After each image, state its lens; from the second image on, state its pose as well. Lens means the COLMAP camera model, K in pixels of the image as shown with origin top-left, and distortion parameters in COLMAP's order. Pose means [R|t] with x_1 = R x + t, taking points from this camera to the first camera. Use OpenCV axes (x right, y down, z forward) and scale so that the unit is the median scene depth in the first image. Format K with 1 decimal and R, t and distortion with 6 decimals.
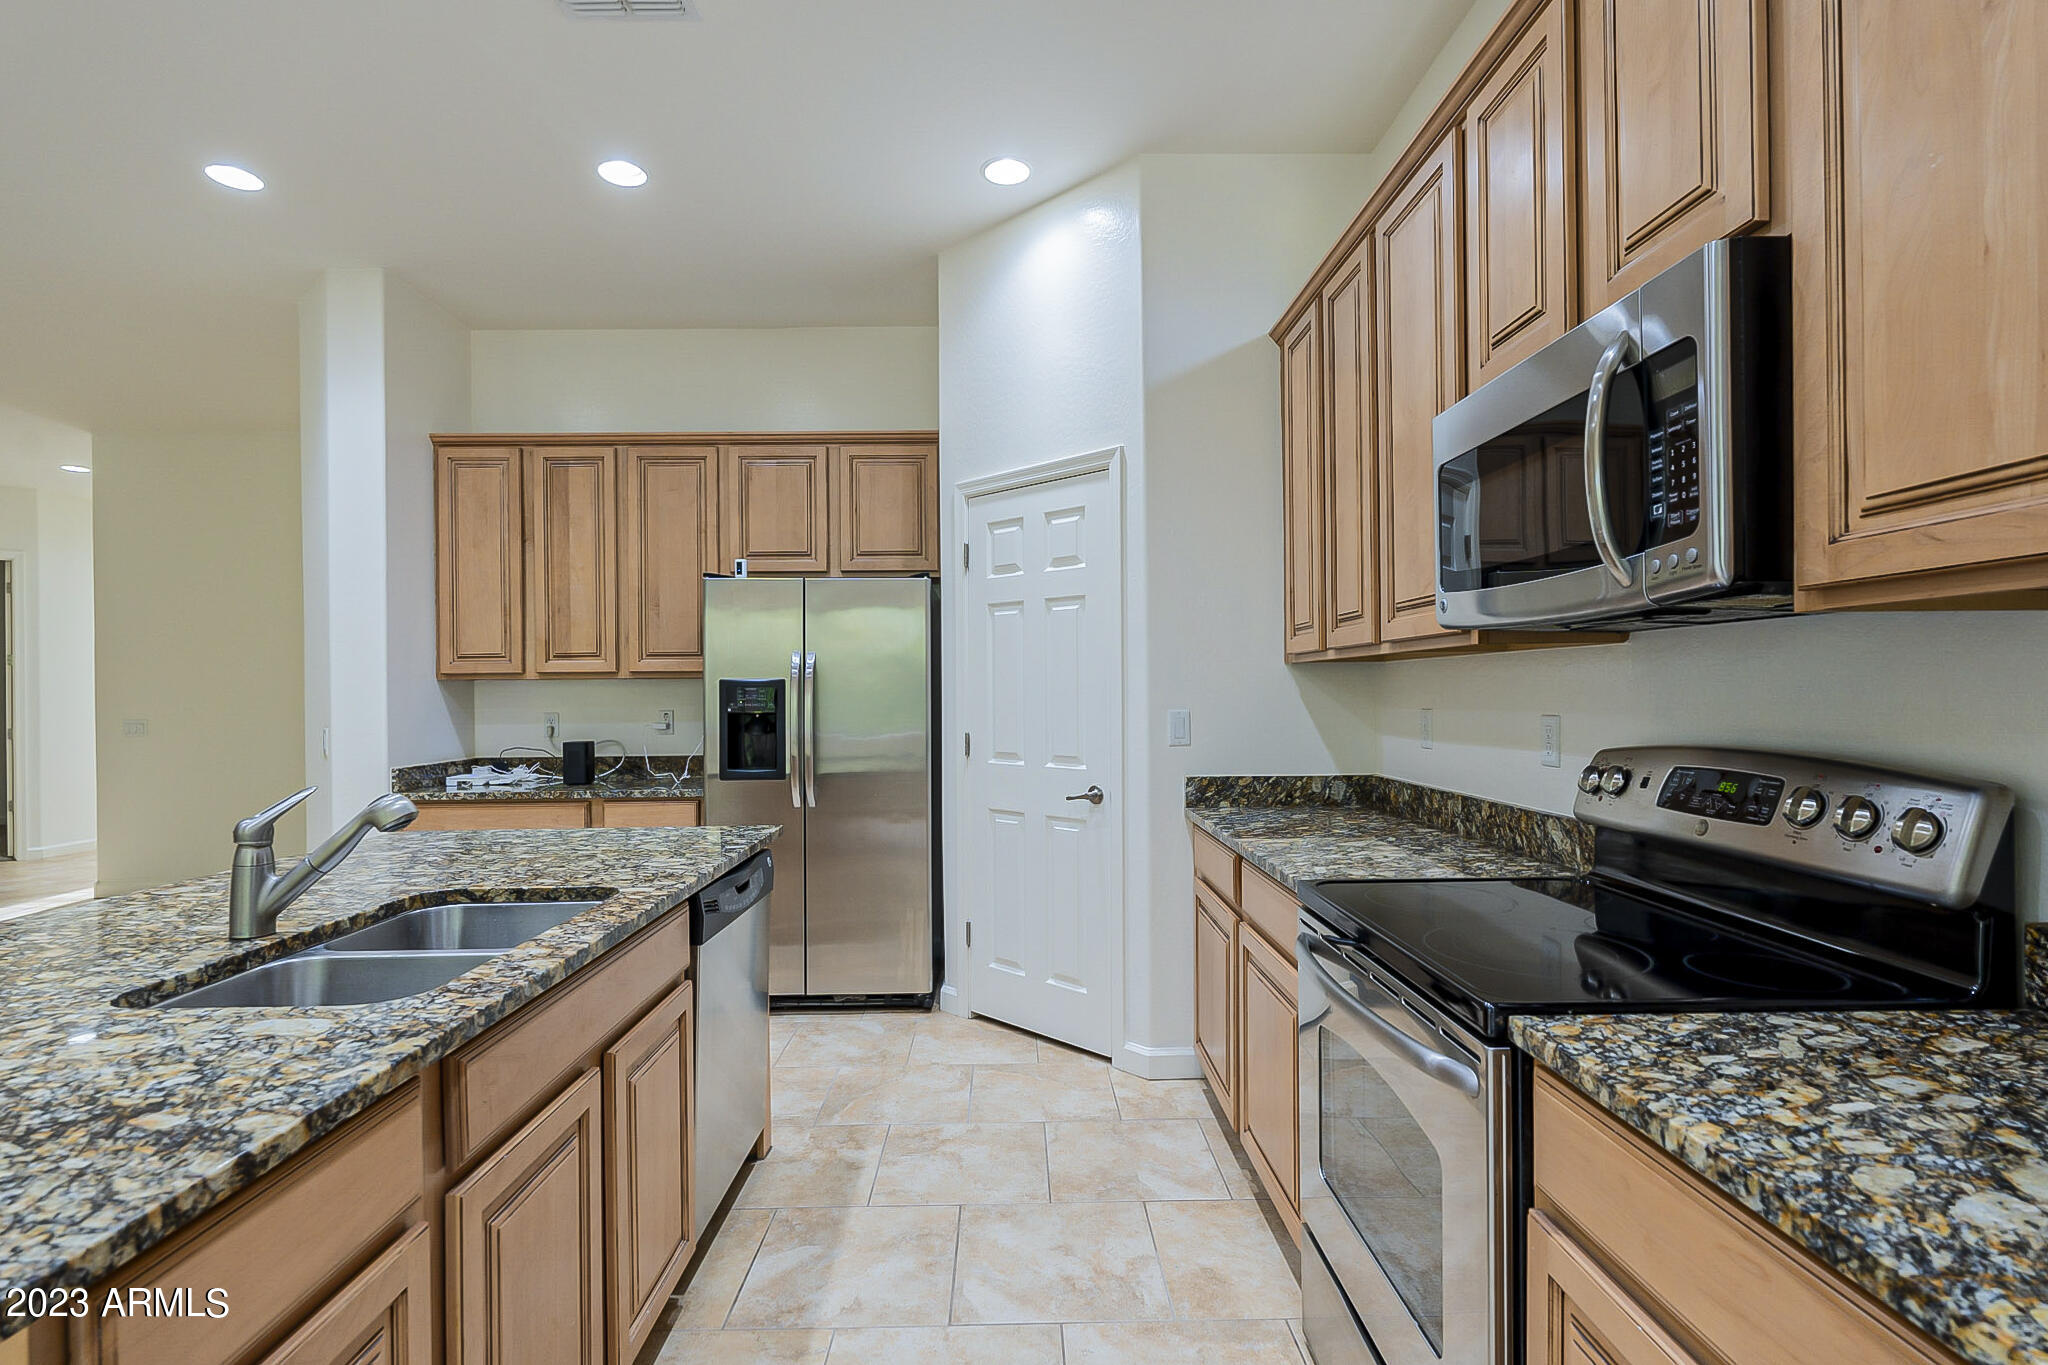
lens RADIAL K [[959.5, 0, 1022.5], [0, 959.5, 693.3], [0, 0, 1]] dist [-0.003011, -0.000249]
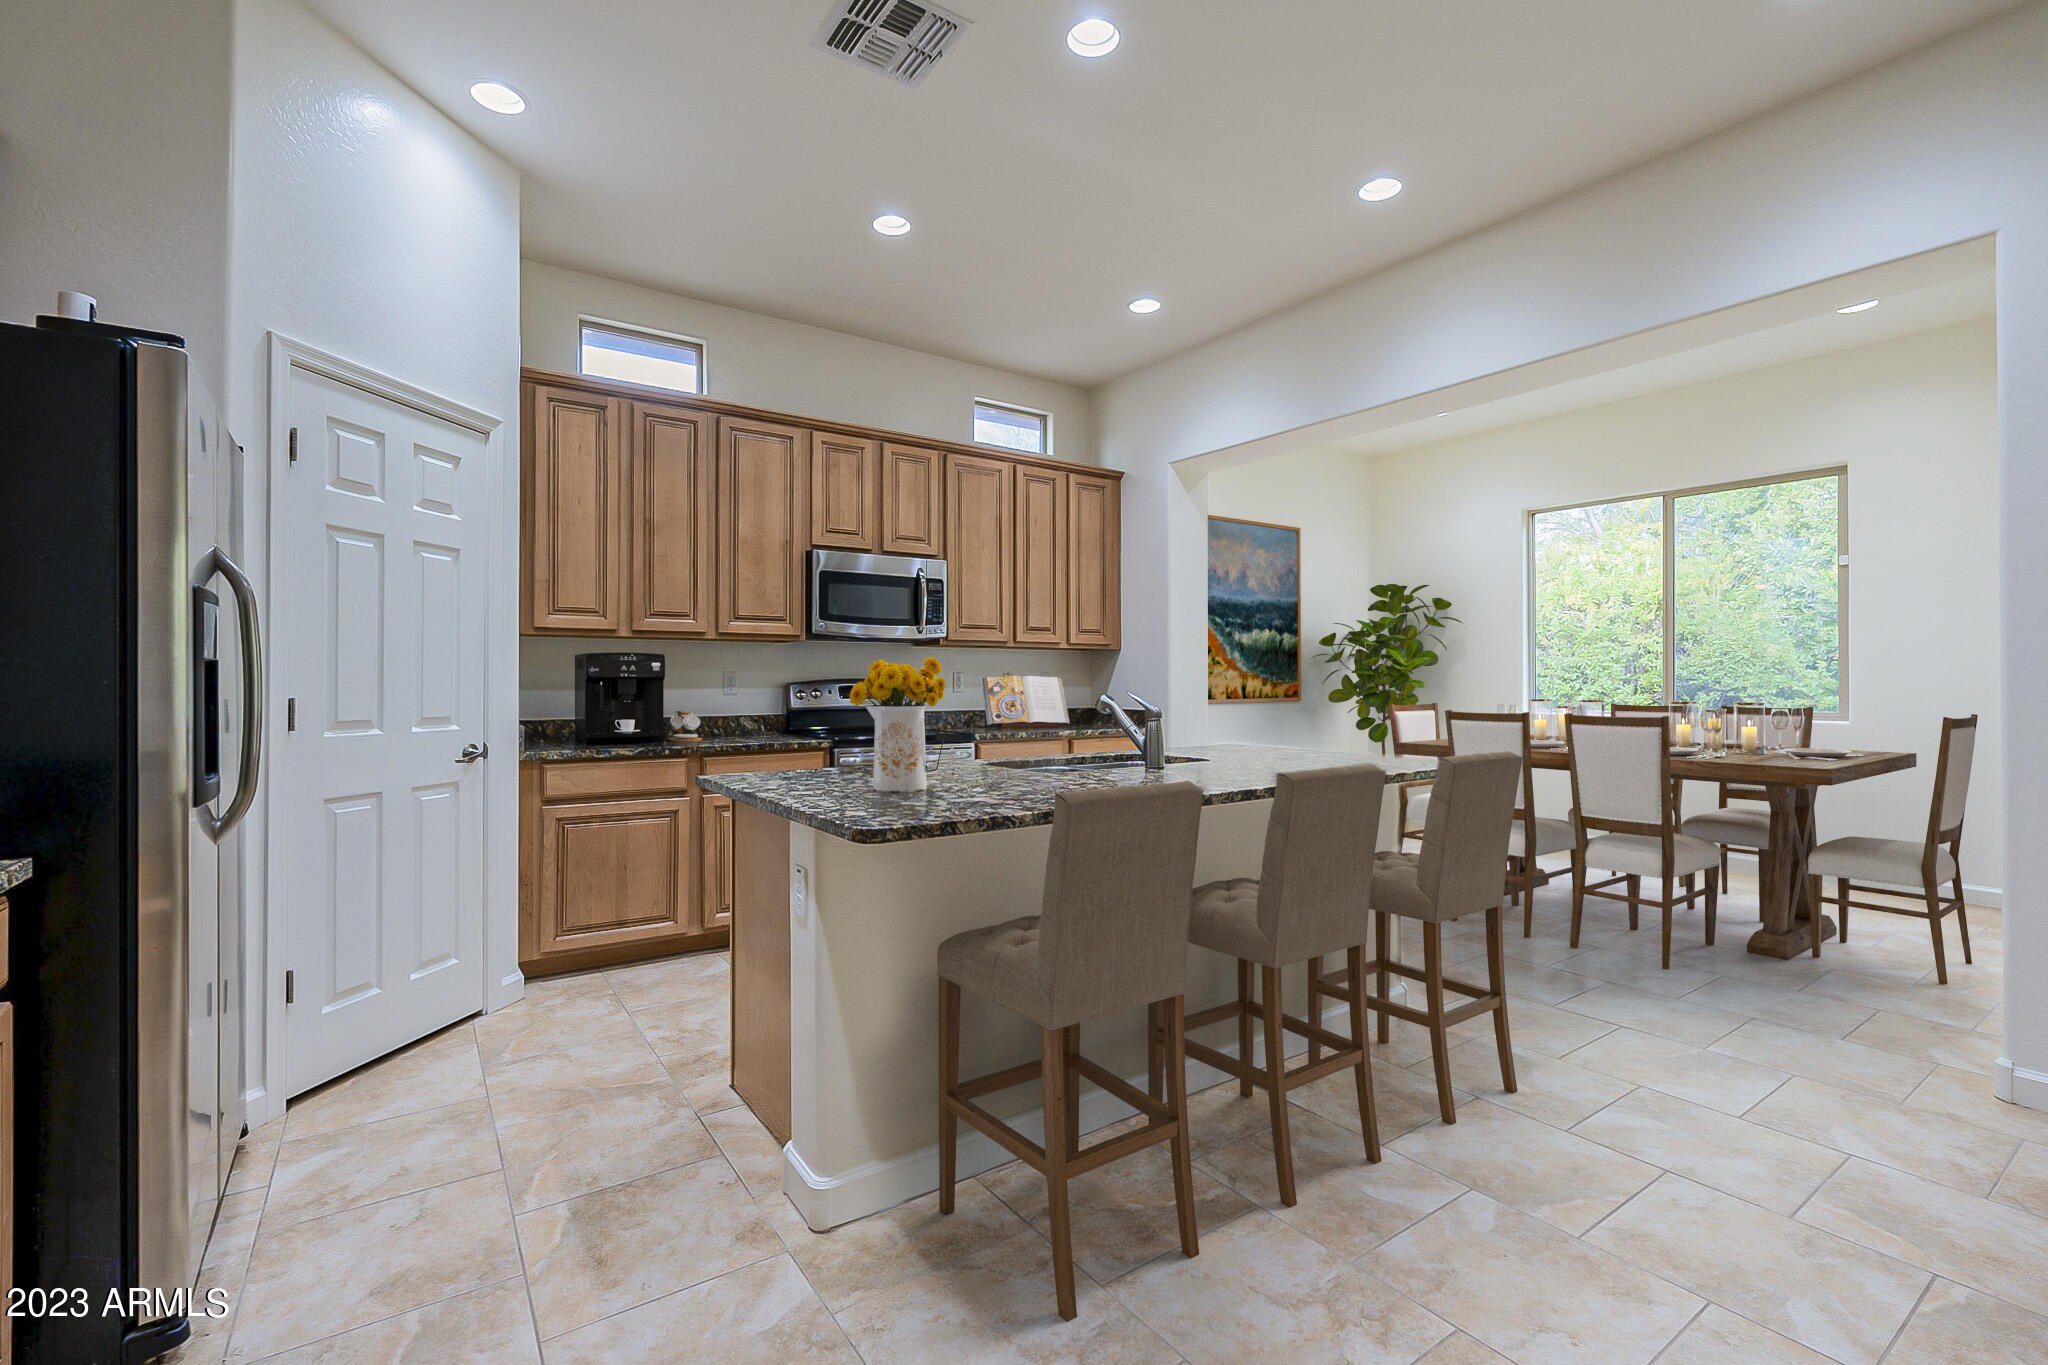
lens RADIAL K [[895.7, 0, 1018.2], [0, 895.7, 675.1], [0, 0, 1]] dist [-0.003224, 0.000085]
pose [[-0.554475, 0.015211, 0.832061, -0.973840], [0.007584, 0.999884, -0.013225, 0.040056], [-0.832166, -0.001023, -0.554526, 1.006185]]
